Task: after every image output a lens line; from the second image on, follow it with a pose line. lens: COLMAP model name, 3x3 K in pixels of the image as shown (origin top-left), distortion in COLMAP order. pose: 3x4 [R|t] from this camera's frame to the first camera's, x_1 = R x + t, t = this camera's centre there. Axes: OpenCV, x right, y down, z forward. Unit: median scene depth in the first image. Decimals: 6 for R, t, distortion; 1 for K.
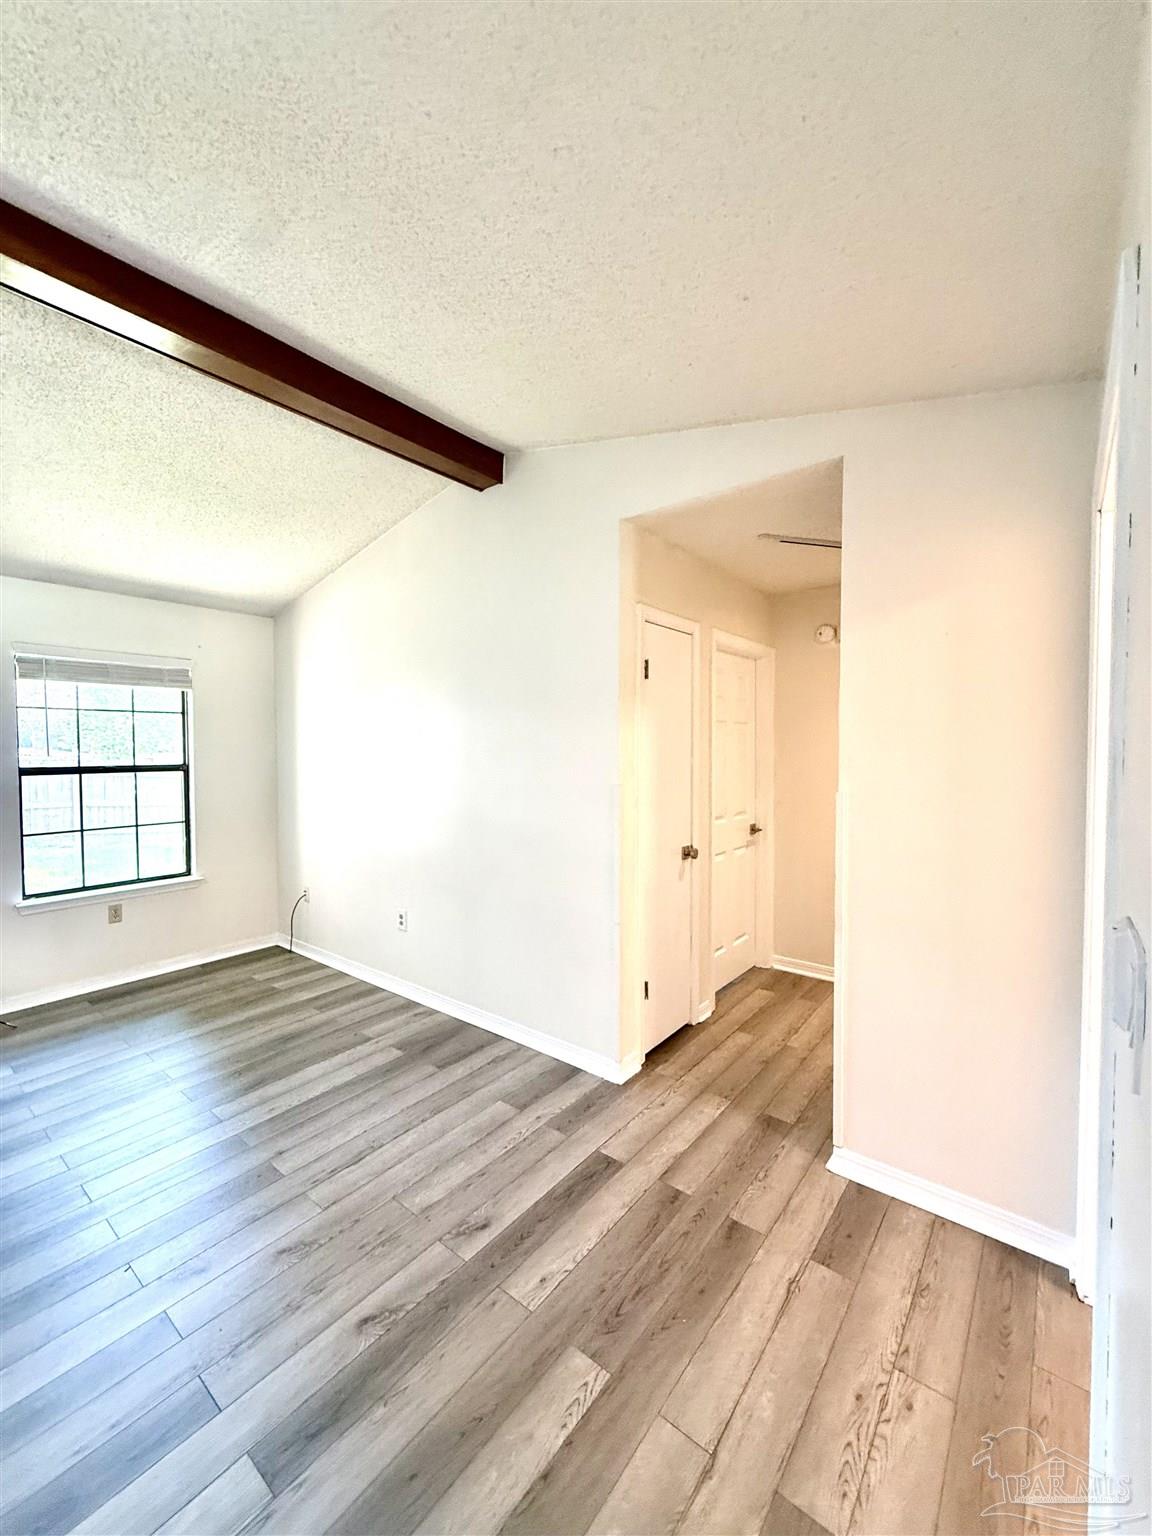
lens RADIAL K [[615.3, 0, 577.4], [0, 615.3, 766.2], [0, 0, 1]] dist [-0.000346, 0.000107]
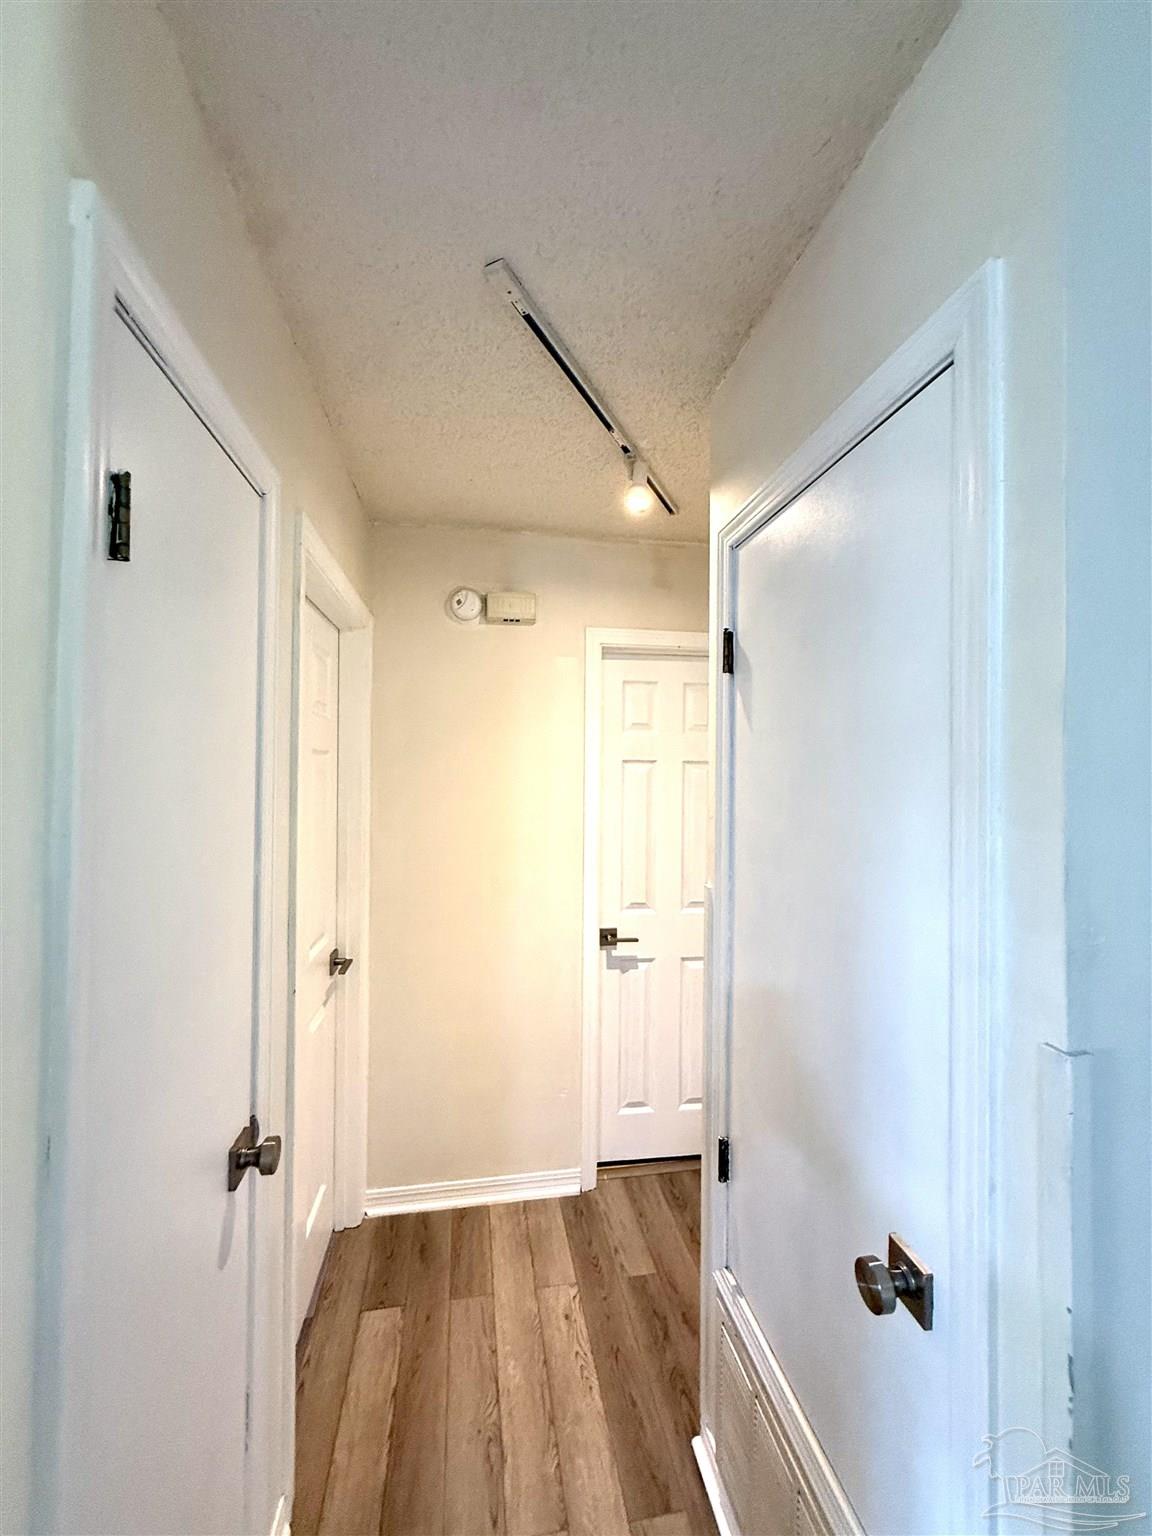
lens RADIAL K [[612.3, 0, 573.7], [0, 612.3, 767.0], [0, 0, 1]] dist [0.000472, 0.000109]
pose [[0.670822, 0.012832, 0.741507, 0.063876], [0.012086, 0.999528, -0.028231, -0.063854], [-0.741520, 0.027900, 0.670351, 0.779636]]
